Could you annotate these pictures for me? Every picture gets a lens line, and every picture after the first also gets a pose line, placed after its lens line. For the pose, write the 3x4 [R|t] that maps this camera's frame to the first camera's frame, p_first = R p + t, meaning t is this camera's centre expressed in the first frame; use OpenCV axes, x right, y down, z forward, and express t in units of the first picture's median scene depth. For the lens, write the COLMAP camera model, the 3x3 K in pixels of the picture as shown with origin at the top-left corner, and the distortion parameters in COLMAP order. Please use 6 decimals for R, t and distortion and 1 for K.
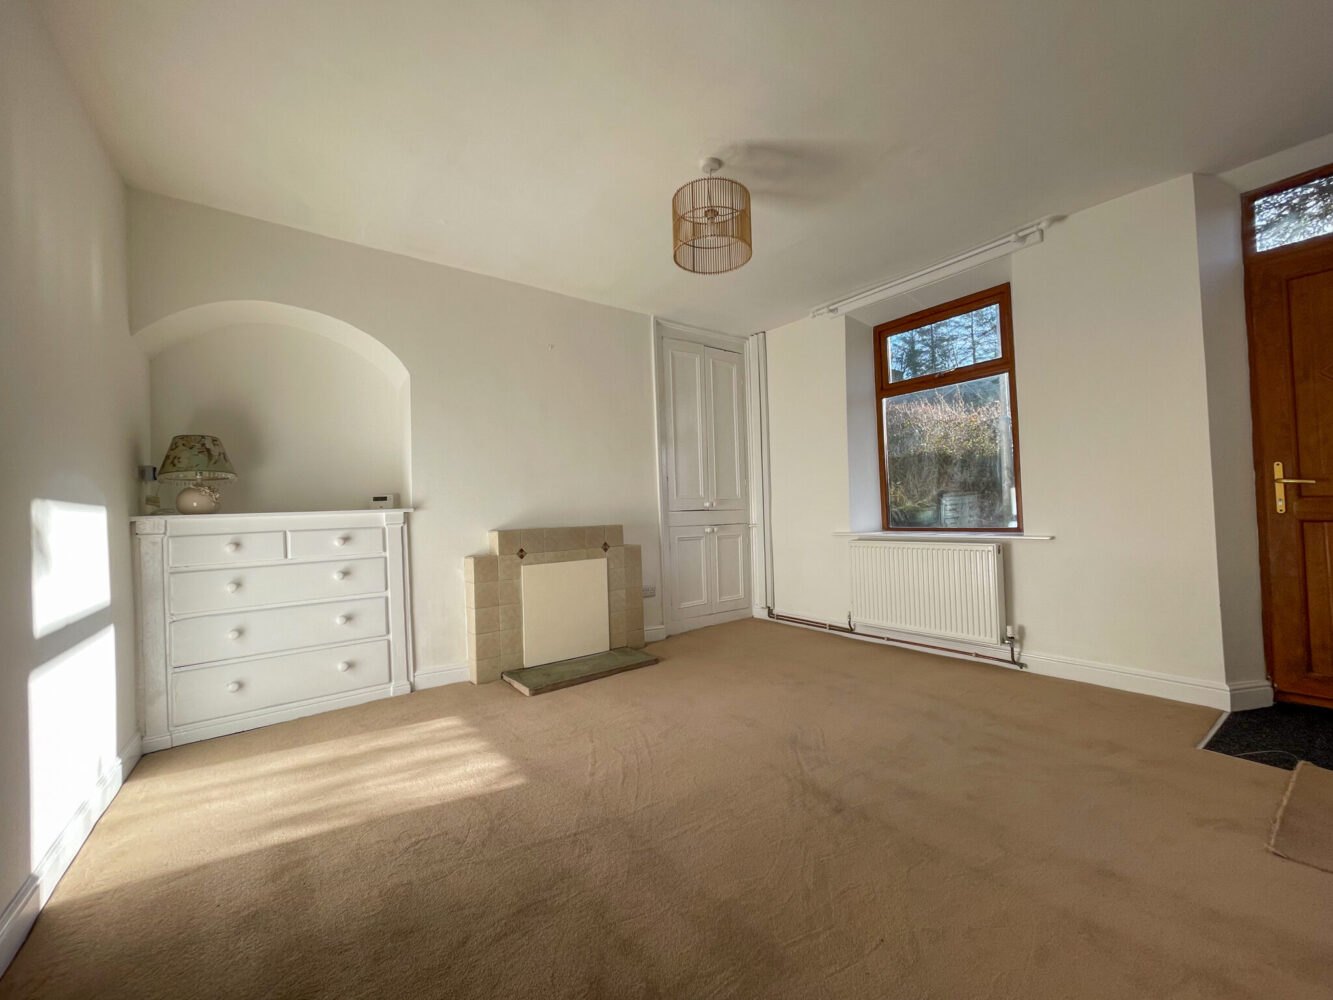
lens RADIAL K [[536.9, 0, 676.8], [0, 536.9, 501.8], [0, 0, 1]] dist [-0.000979, -0.001099]
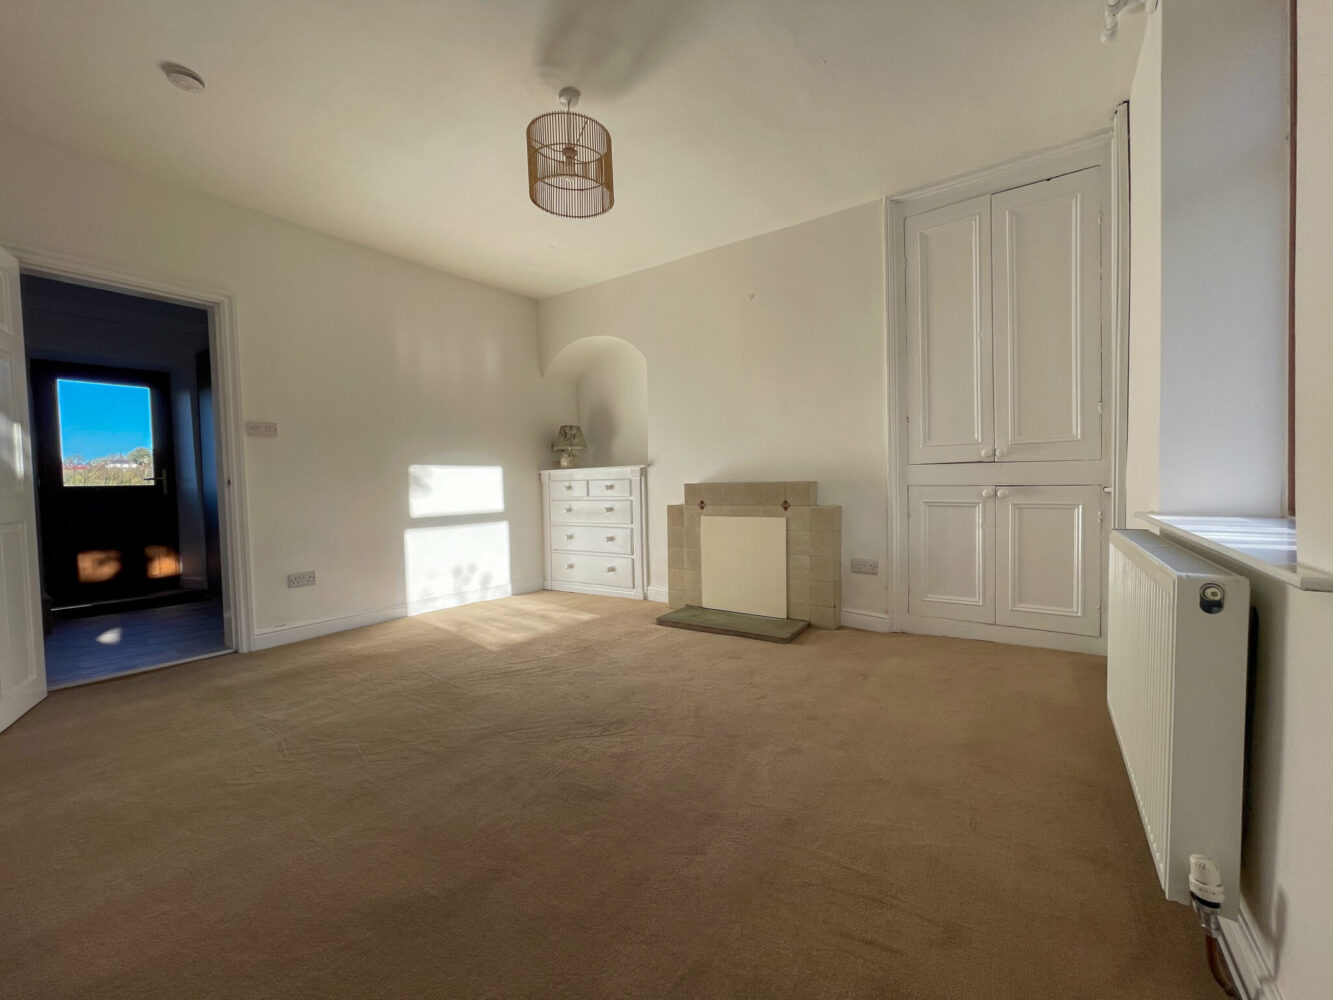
lens RADIAL K [[536.9, 0, 662.6], [0, 536.9, 501.7], [0, 0, 1]] dist [-0.000979, -0.001099]
pose [[0.304800, 0.061029, -0.950459, 0.734413], [0.029160, 0.996879, 0.073361, 0.006242], [0.951970, -0.050076, 0.302069, 0.590398]]
